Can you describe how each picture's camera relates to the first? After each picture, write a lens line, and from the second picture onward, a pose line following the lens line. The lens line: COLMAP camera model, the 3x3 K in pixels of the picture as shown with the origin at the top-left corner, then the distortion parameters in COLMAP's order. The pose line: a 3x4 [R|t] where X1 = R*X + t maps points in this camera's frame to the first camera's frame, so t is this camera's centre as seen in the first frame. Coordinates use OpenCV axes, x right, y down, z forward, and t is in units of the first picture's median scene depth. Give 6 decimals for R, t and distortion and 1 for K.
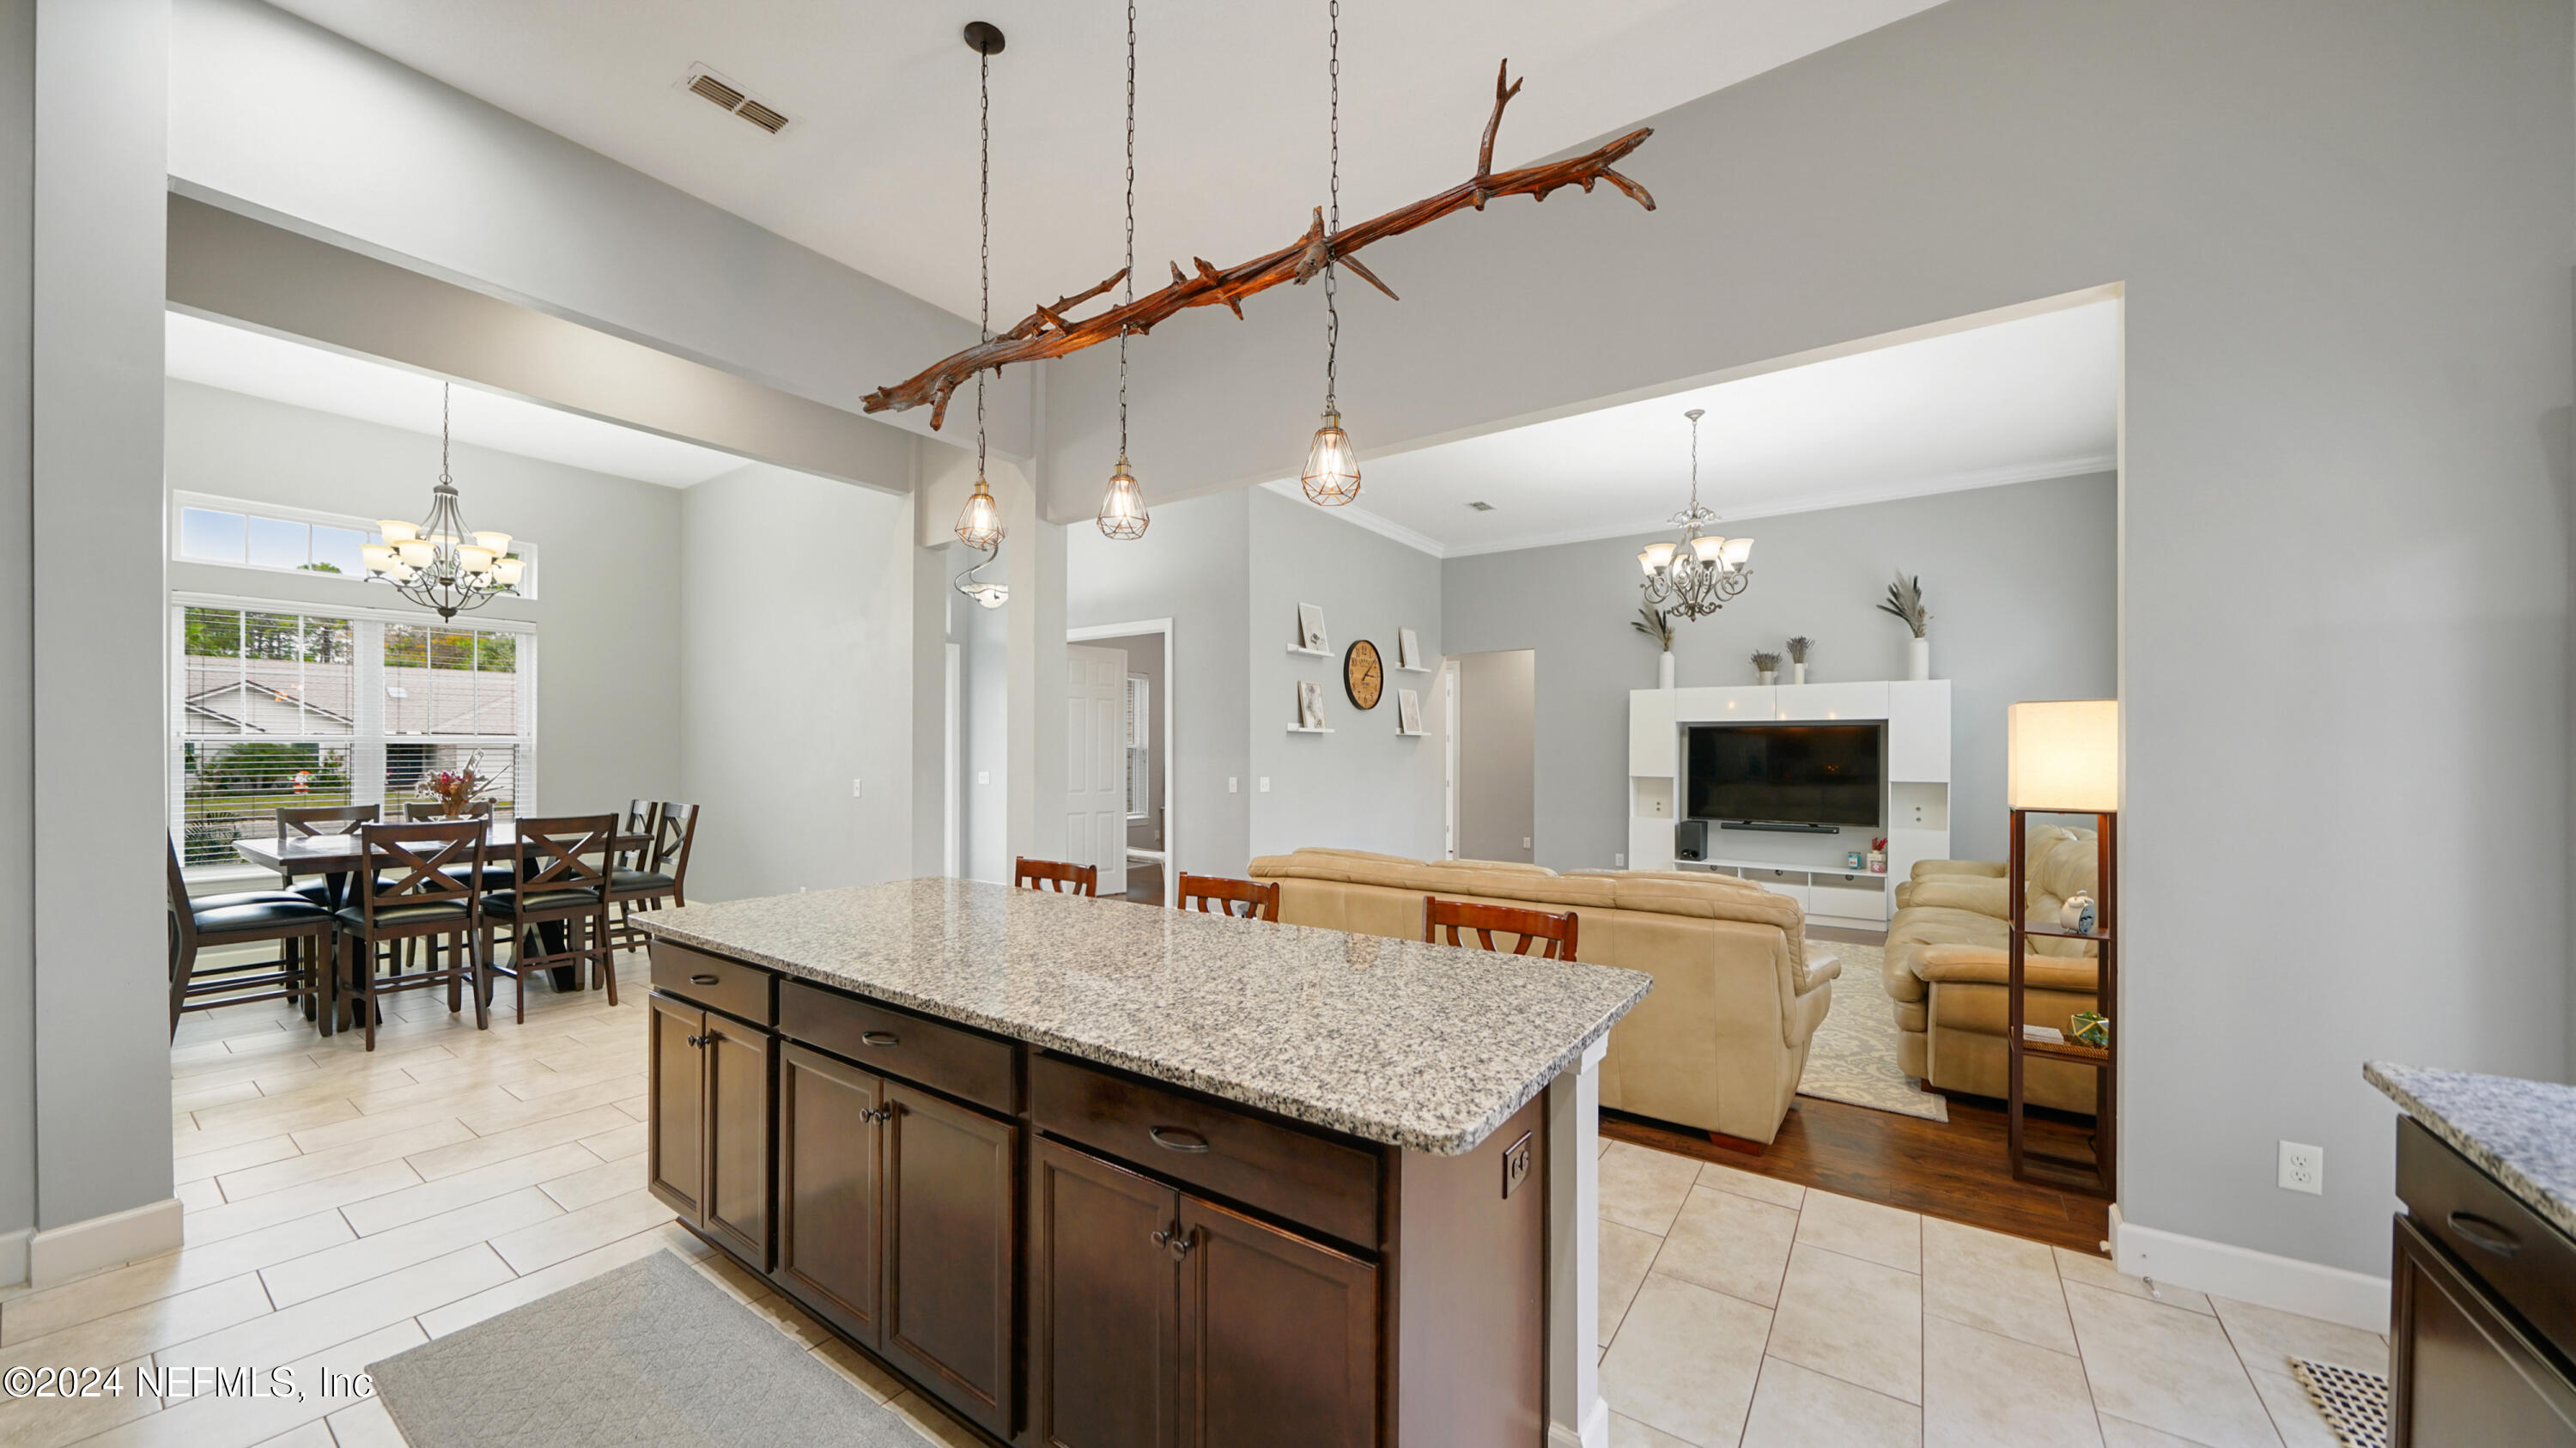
lens RADIAL K [[913.9, 0, 1279.2], [0, 913.9, 769.4], [0, 0, 1]] dist [-0.000407, -0.000050]
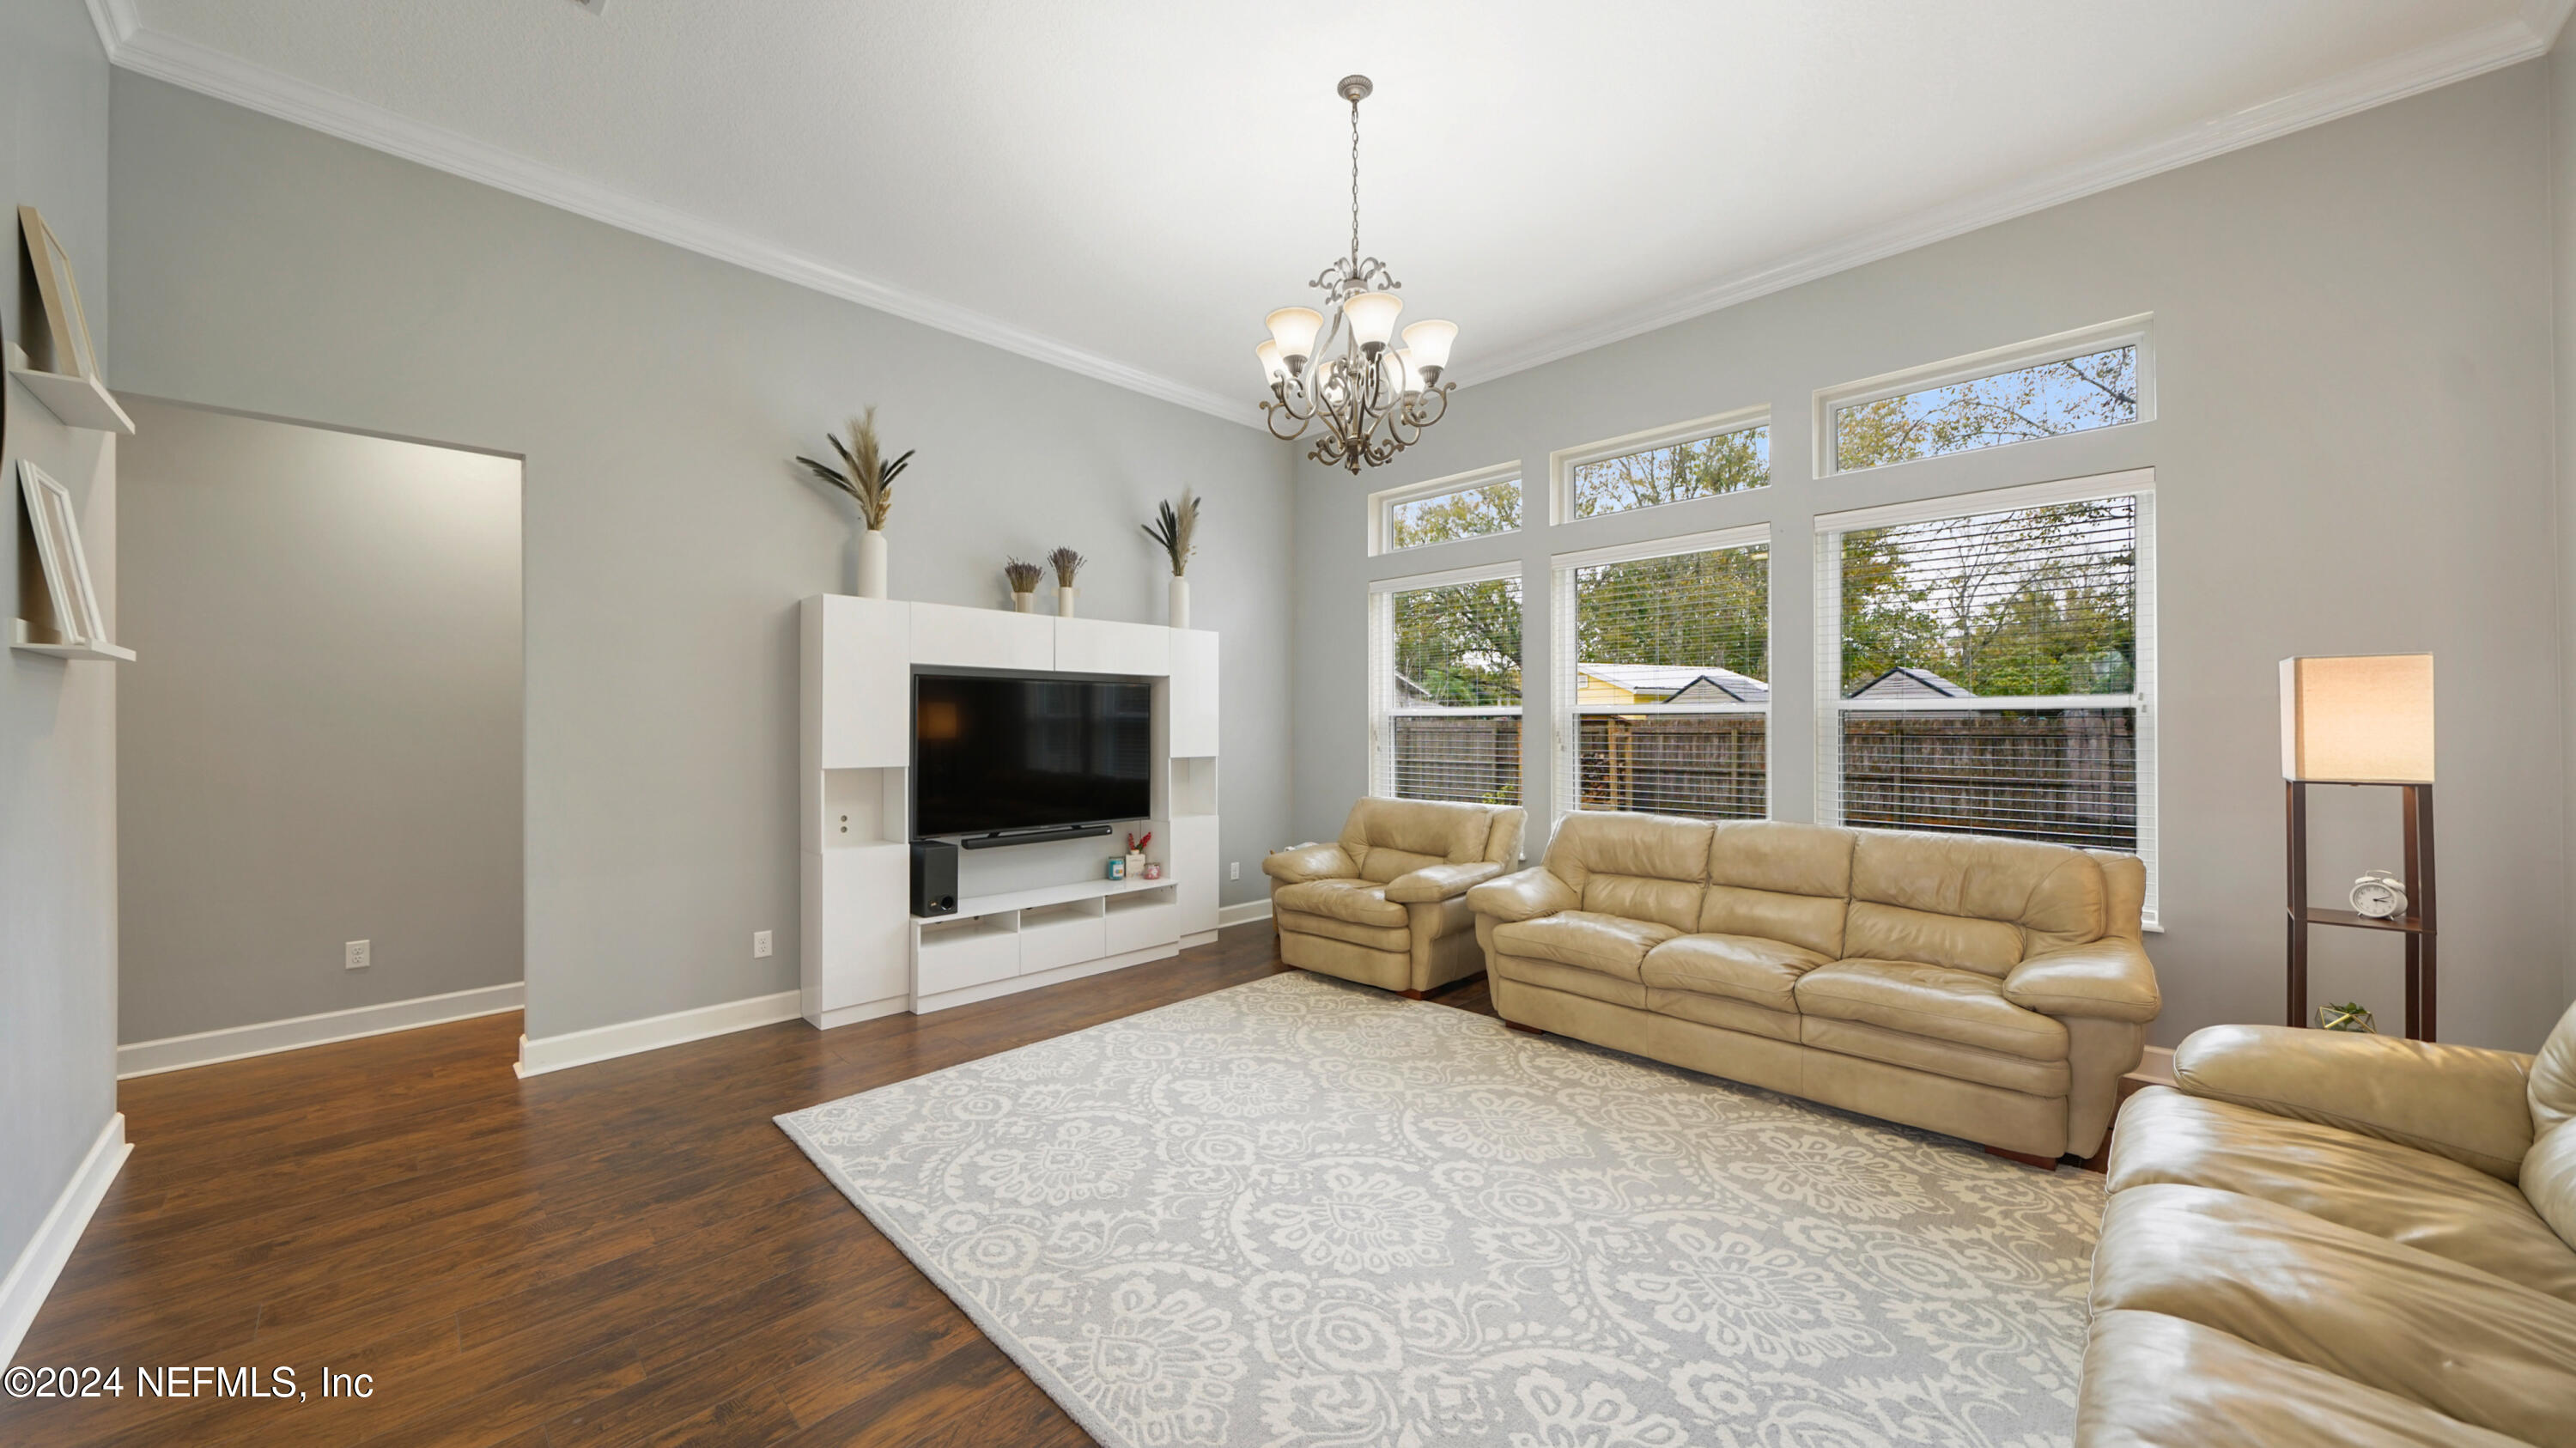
lens RADIAL K [[933.5, 0, 1288.0], [0, 933.5, 724.0], [0, 0, 1]] dist [0.000024, -0.000014]
pose [[0.170439, -0.007348, 0.985341, -0.075125], [0.021106, 0.999770, 0.003804, -0.014850], [-0.985142, 0.020148, 0.170555, 0.725778]]
